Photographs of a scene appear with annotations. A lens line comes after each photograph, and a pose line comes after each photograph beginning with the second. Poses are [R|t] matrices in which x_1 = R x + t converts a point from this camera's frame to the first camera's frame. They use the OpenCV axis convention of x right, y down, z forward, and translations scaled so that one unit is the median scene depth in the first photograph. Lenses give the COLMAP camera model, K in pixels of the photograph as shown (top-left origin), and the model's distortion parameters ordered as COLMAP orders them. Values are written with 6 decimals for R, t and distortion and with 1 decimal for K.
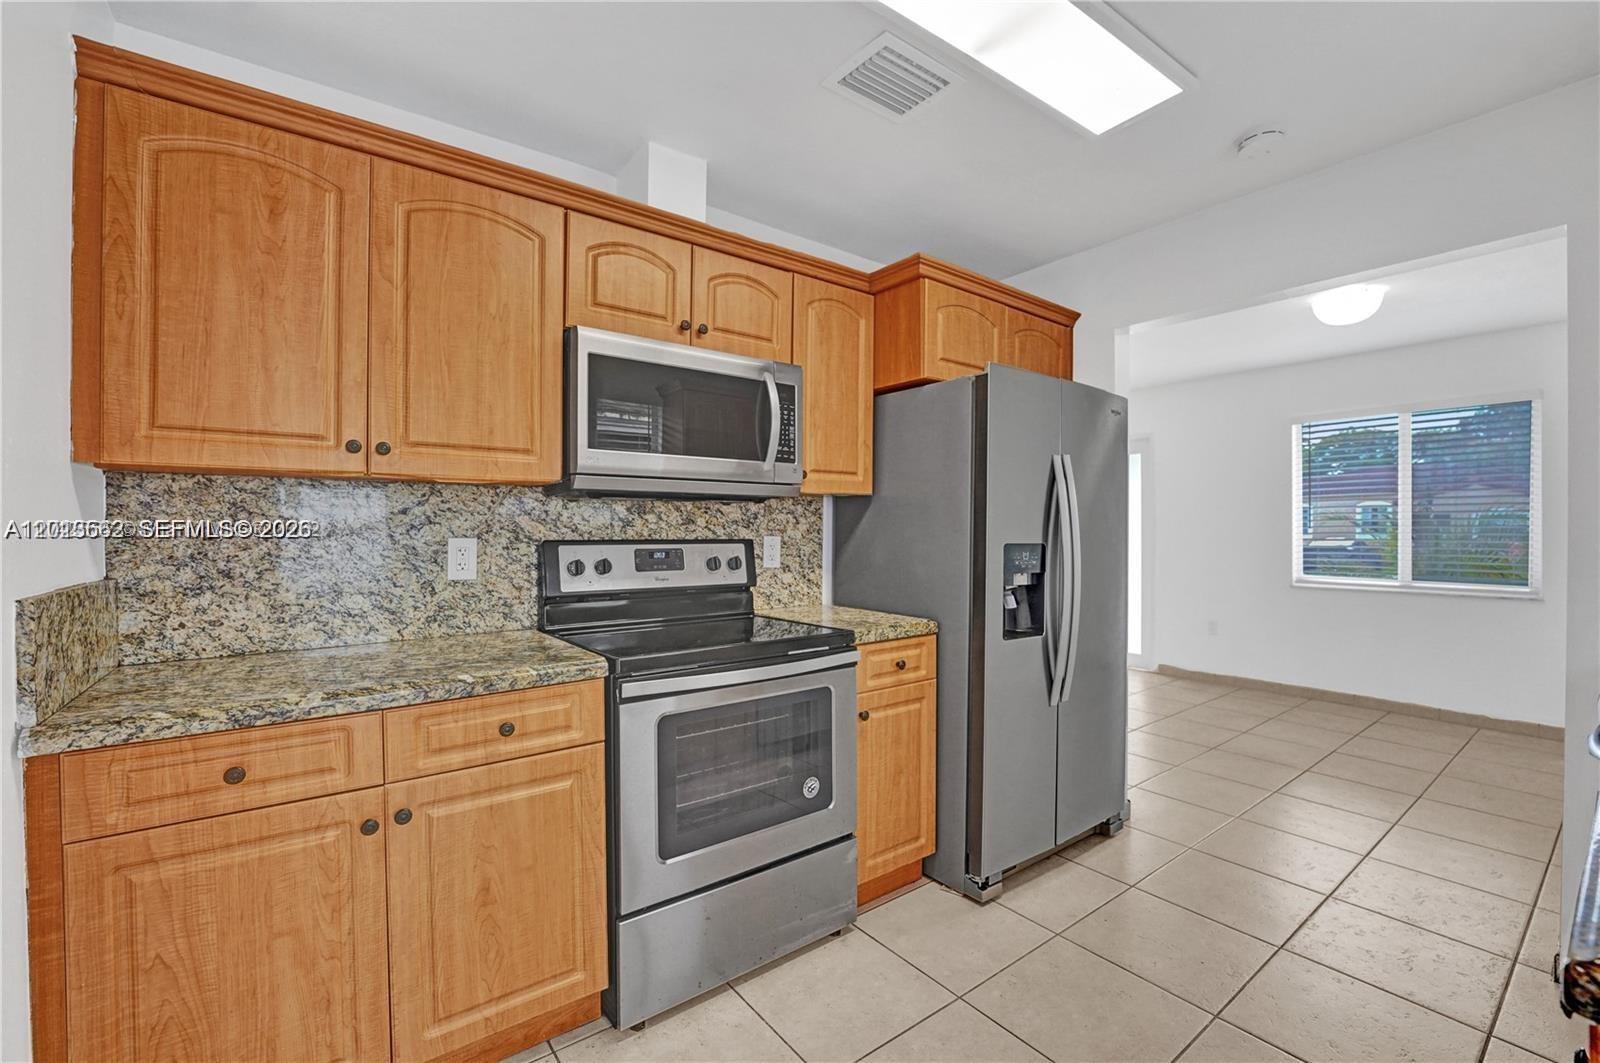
lens RADIAL K [[685.7, 0, 808.4], [0, 685.7, 530.9], [0, 0, 1]] dist [-0.033071, 0.003739]
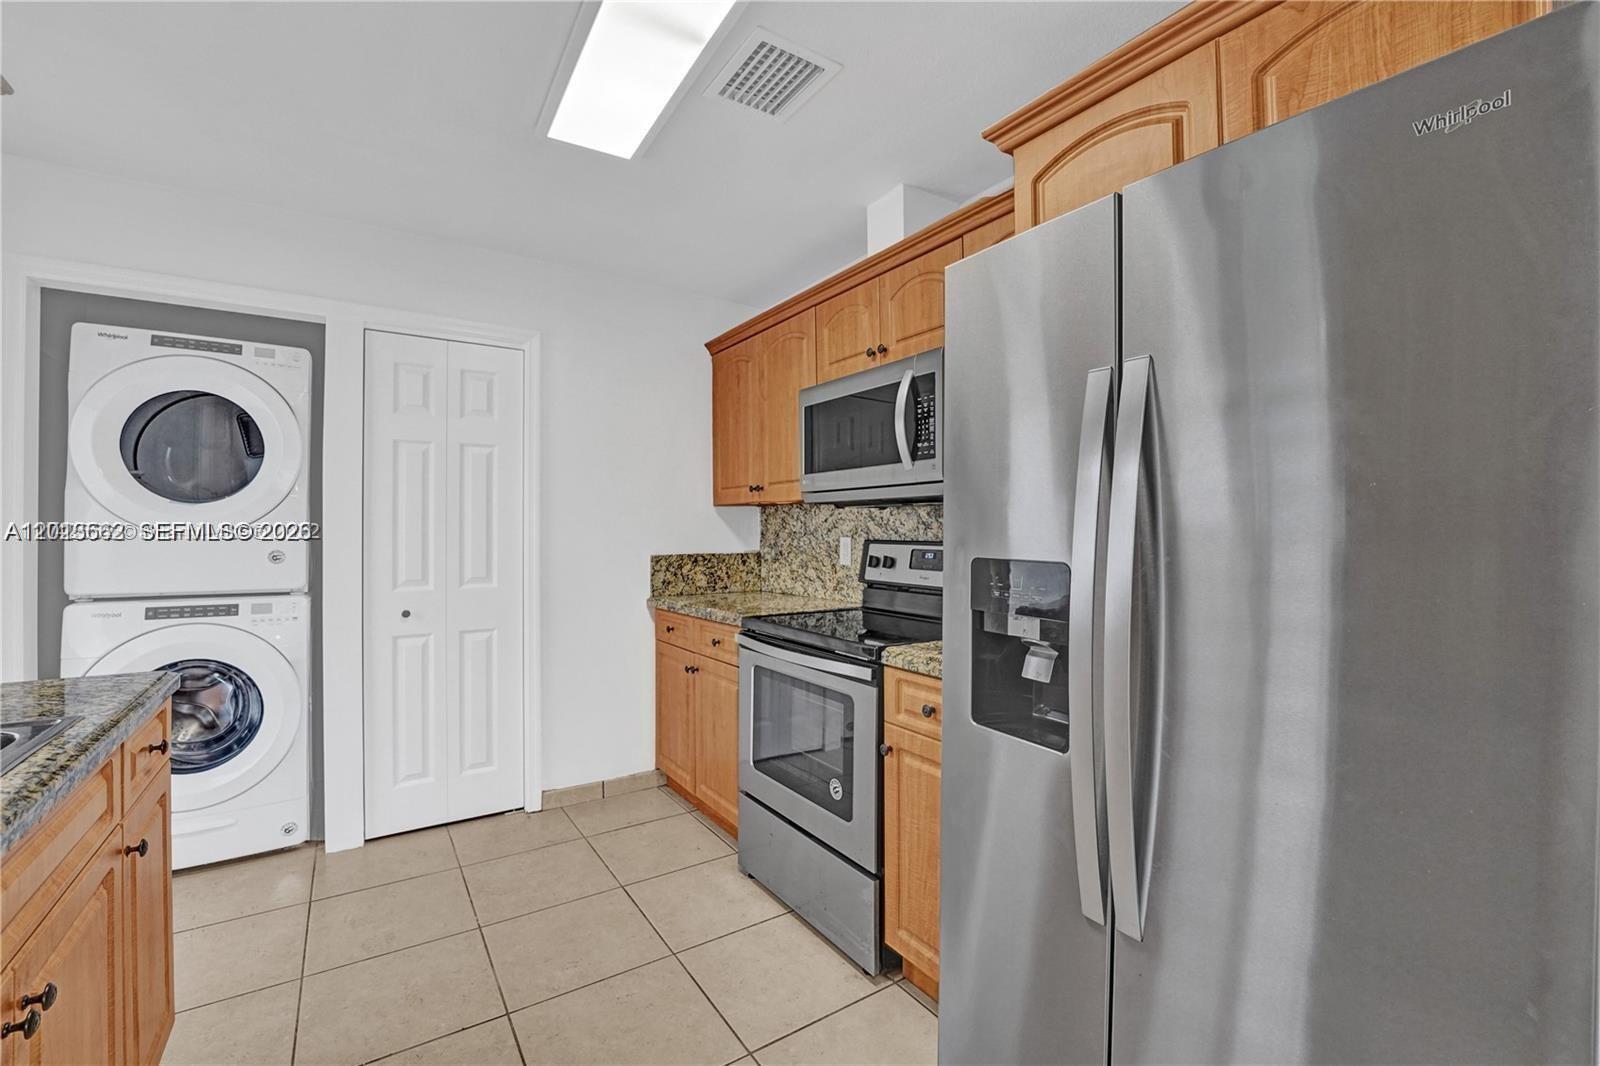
lens RADIAL K [[683.3, 0, 802.0], [0, 683.3, 525.0], [0, 0, 1]] dist [-0.025134, 0.002664]
pose [[-0.075697, -0.006369, -0.997111, 0.934975], [0.000708, 0.999979, -0.006441, -0.006365], [0.997131, -0.001193, -0.075691, 0.949881]]
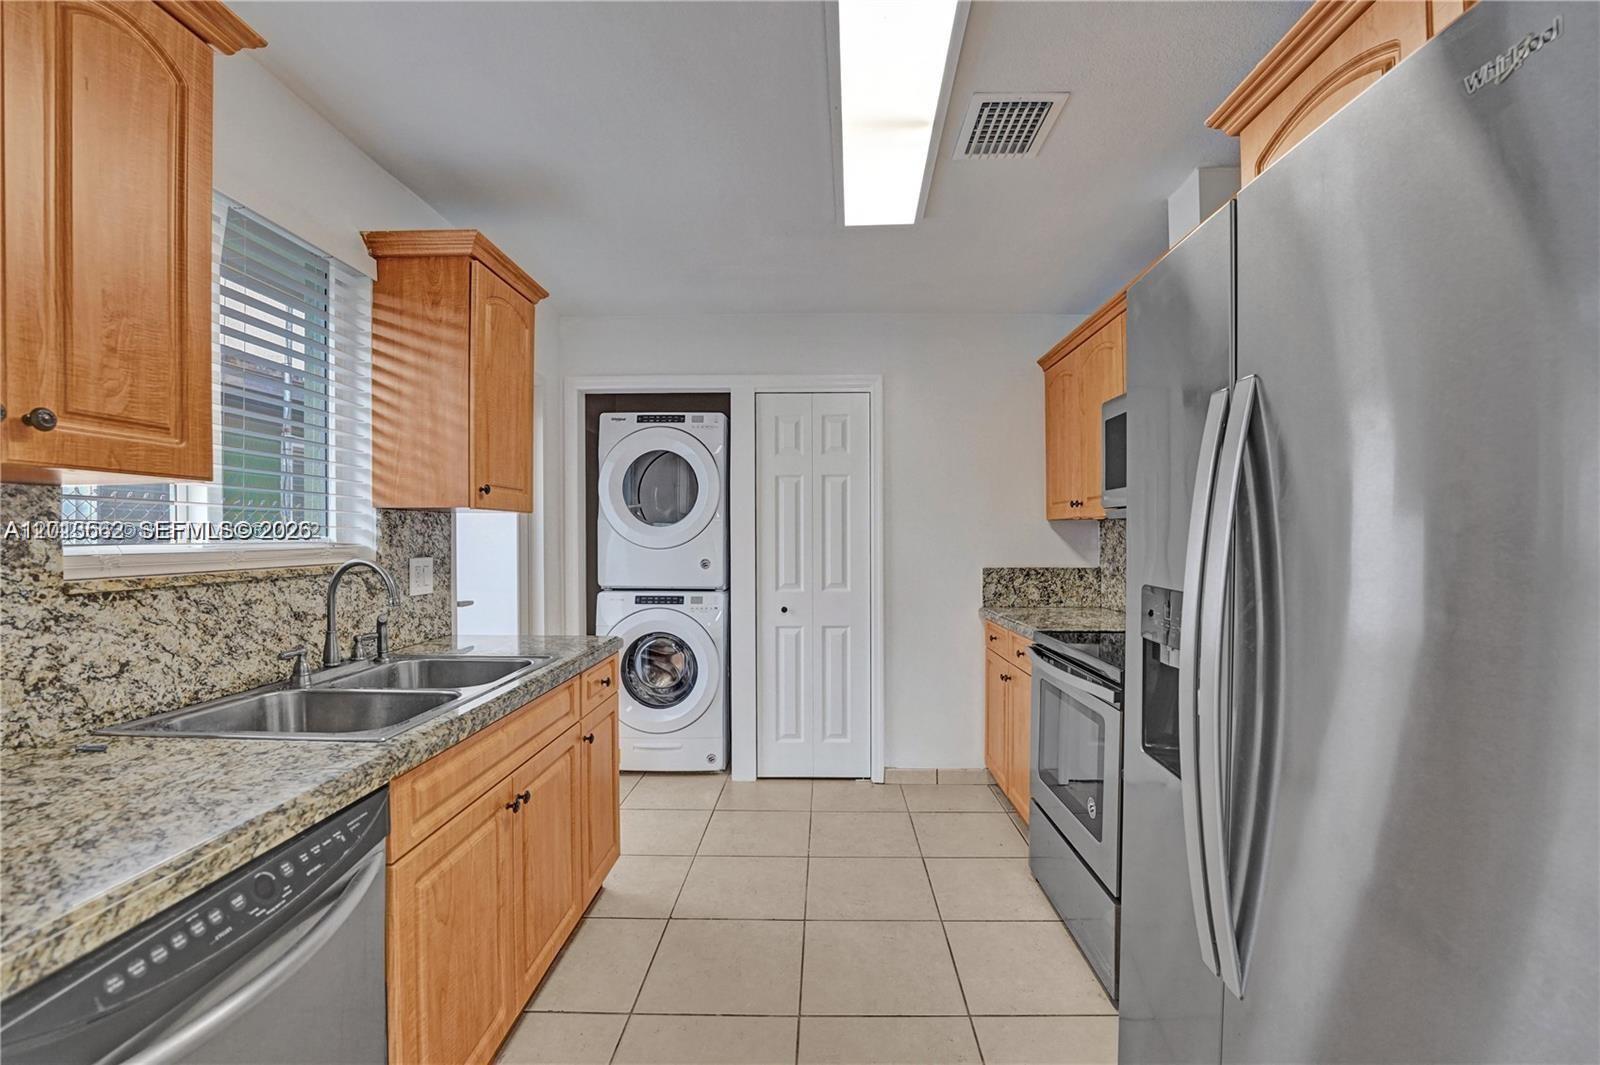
lens RADIAL K [[685.7, 0, 805.5], [0, 685.7, 543.2], [0, 0, 1]] dist [-0.033071, 0.003739]
pose [[-0.639191, 0.008488, -0.769001, 0.963709], [0.003402, 0.999961, 0.008209, -0.022243], [0.769040, 0.002631, -0.639195, 1.202629]]
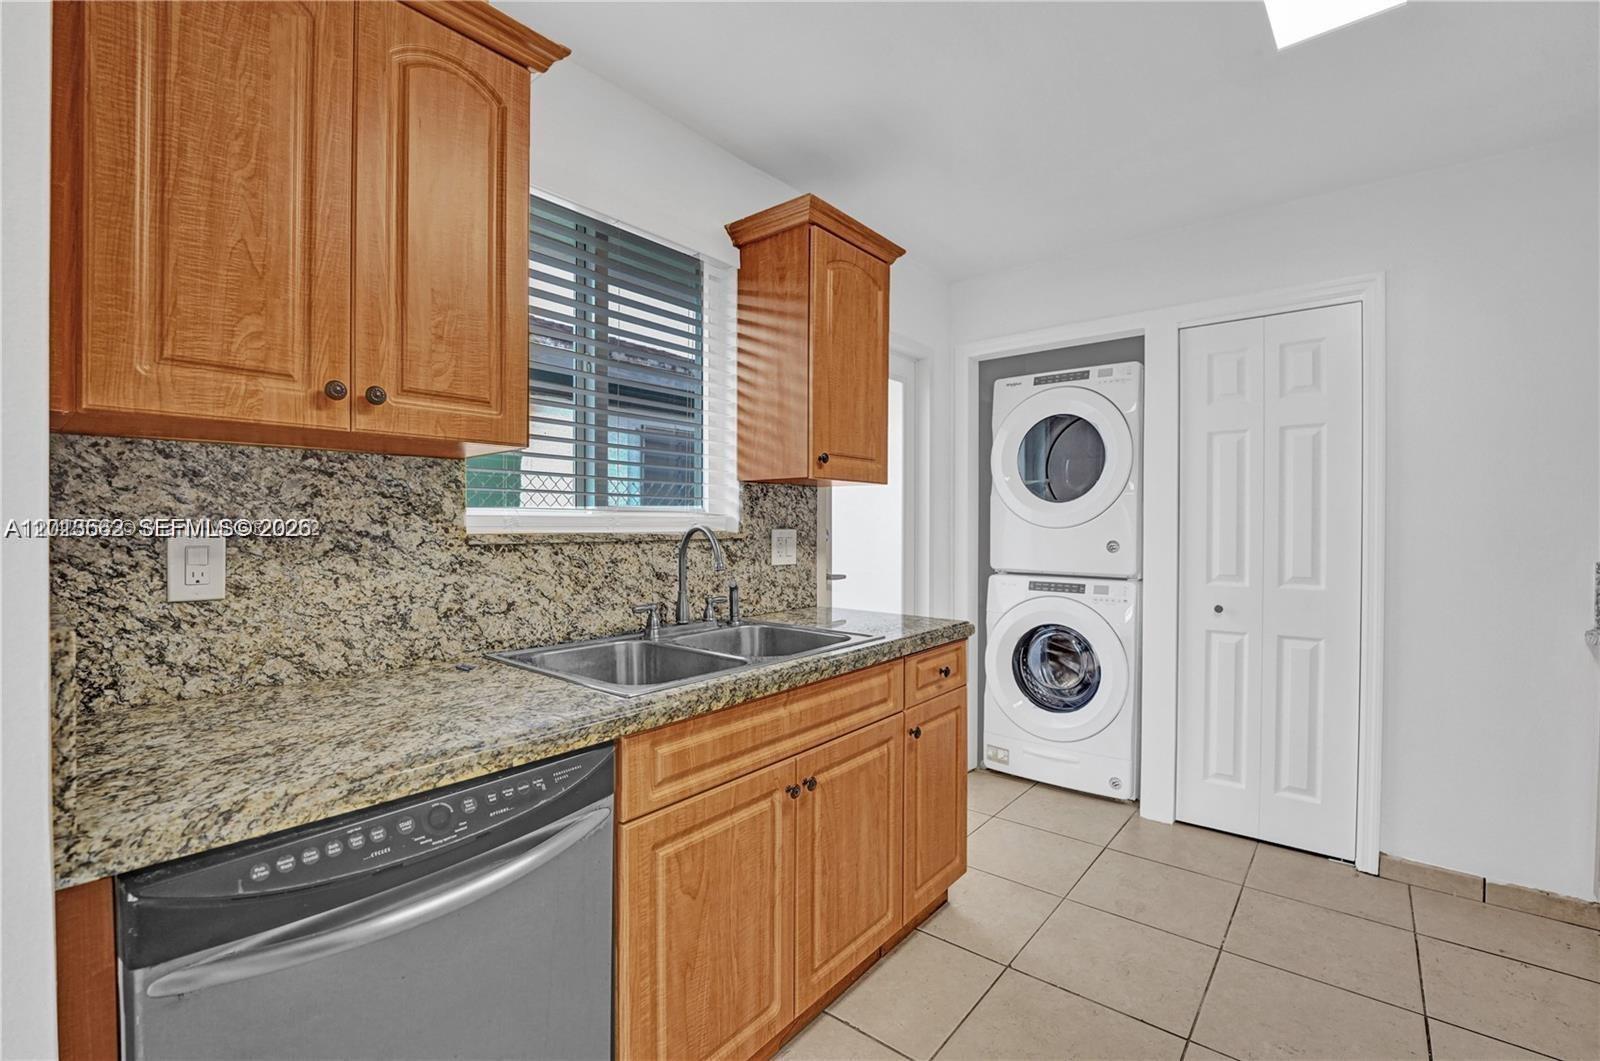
lens RADIAL K [[685.7, 0, 800.2], [0, 685.7, 532.7], [0, 0, 1]] dist [-0.033071, 0.003739]
pose [[-0.977666, -0.000645, -0.210165, 0.743914], [-0.002339, 0.999967, 0.007810, 0.003542], [0.210153, 0.008127, -0.977635, 1.158126]]
